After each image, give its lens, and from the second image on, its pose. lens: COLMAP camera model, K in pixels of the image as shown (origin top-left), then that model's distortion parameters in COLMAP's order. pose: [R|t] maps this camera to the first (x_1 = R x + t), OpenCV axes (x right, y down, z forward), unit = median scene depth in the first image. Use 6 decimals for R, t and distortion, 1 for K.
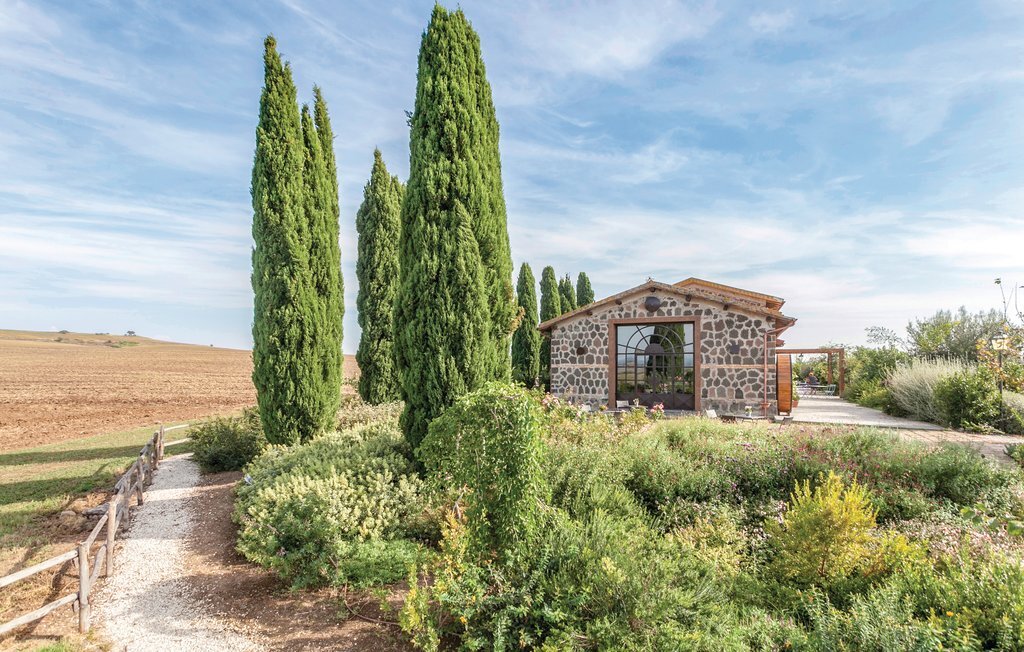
lens RADIAL K [[504.0, 0, 510.7], [0, 504.0, 329.6], [0, 0, 1]] dist [0.029497, 0.001310]
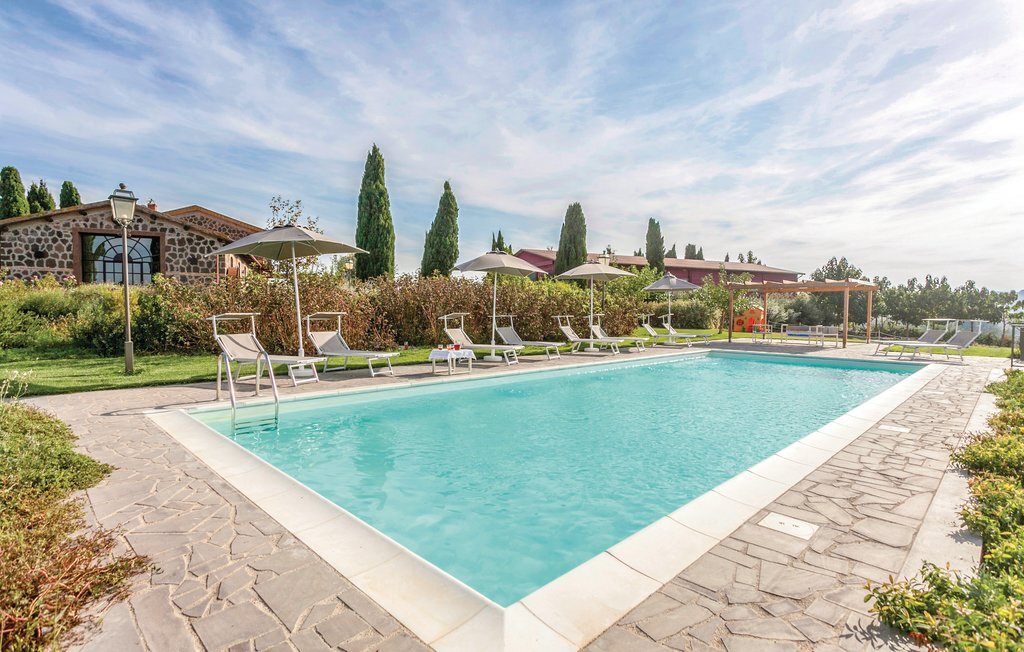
lens RADIAL K [[499.2, 0, 512.4], [0, 499.2, 327.1], [0, 0, 1]] dist [-0.001921, 0.000077]
pose [[0.677719, -0.020354, 0.735040, 0.040513], [-0.063248, 0.994299, 0.085849, 0.041721], [-0.732596, -0.104671, 0.672567, -0.457896]]
